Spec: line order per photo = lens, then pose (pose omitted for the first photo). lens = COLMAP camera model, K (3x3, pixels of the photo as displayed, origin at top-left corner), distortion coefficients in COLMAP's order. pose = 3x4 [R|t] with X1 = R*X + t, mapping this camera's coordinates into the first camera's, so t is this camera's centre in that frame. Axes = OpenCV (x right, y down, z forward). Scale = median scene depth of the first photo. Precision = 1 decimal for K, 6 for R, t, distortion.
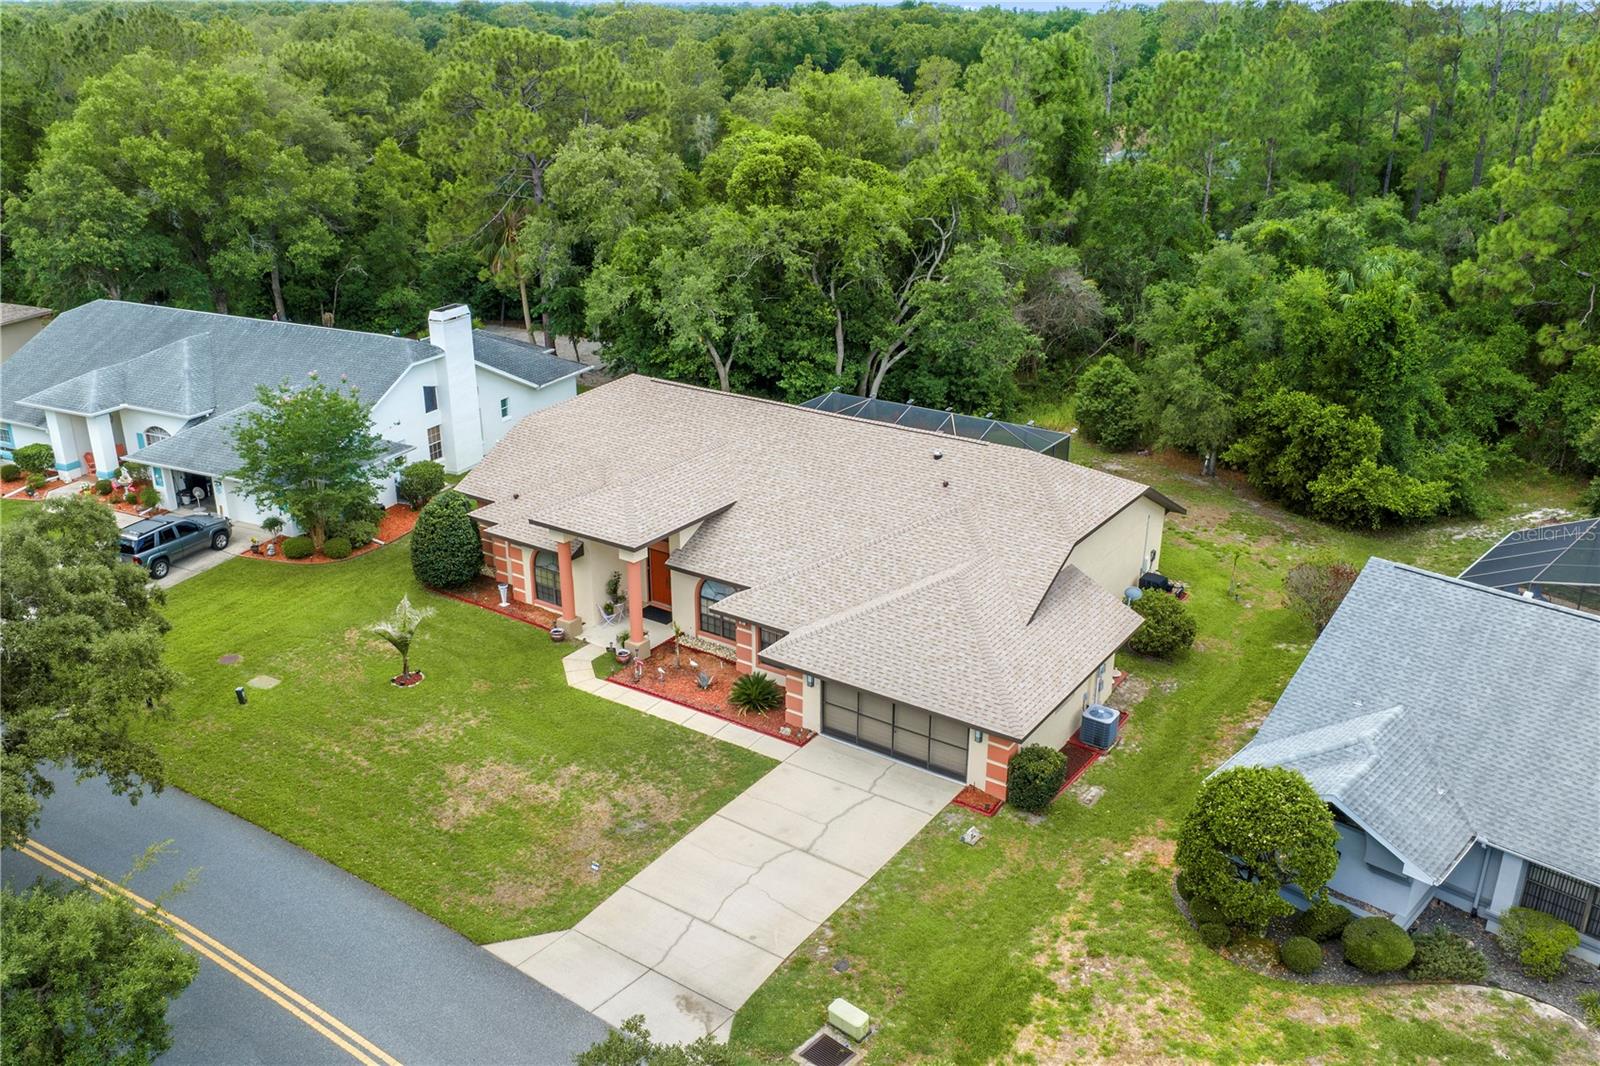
lens RADIAL K [[1319.0, 0, 800.0], [0, 1319.0, 533.0], [0, 0, 1]] dist [0.009011, -0.015069]
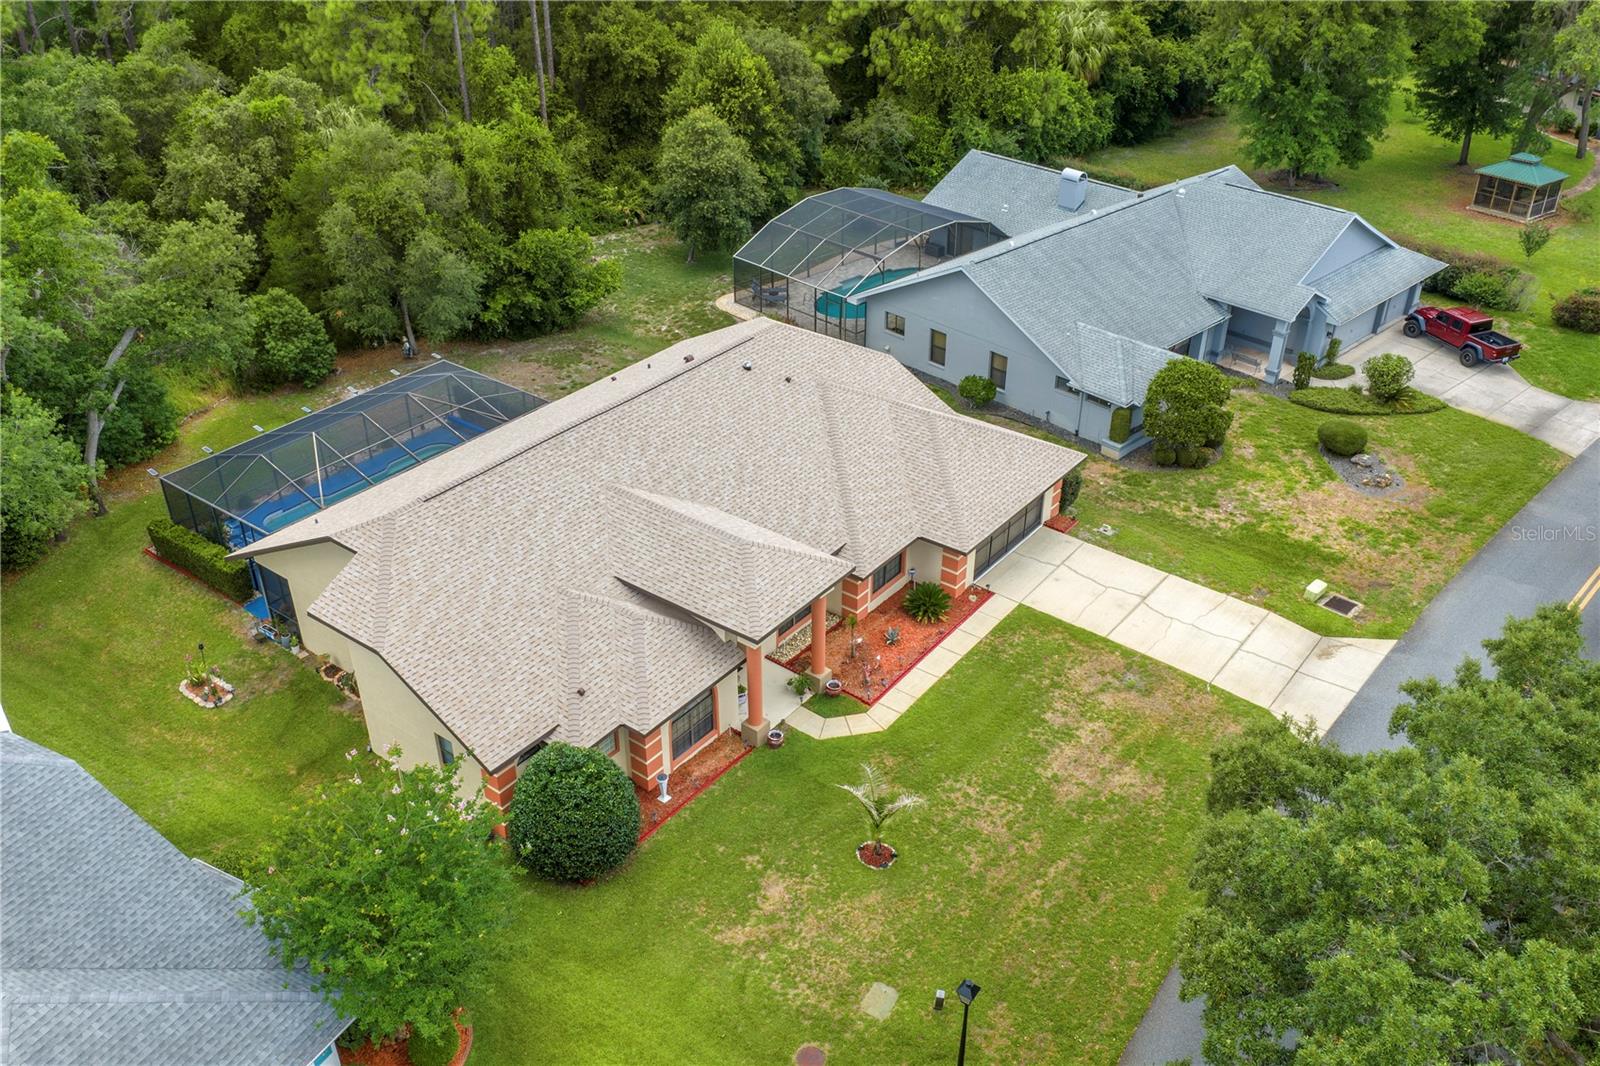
lens RADIAL K [[1319.0, 0, 800.0], [0, 1319.0, 533.0], [0, 0, 1]] dist [0.009011, -0.015069]
pose [[0.057709, -0.528201, 0.847156, -0.991488], [0.361865, 0.801931, 0.475352, -0.509335], [-0.930442, 0.279124, 0.237416, 0.884250]]
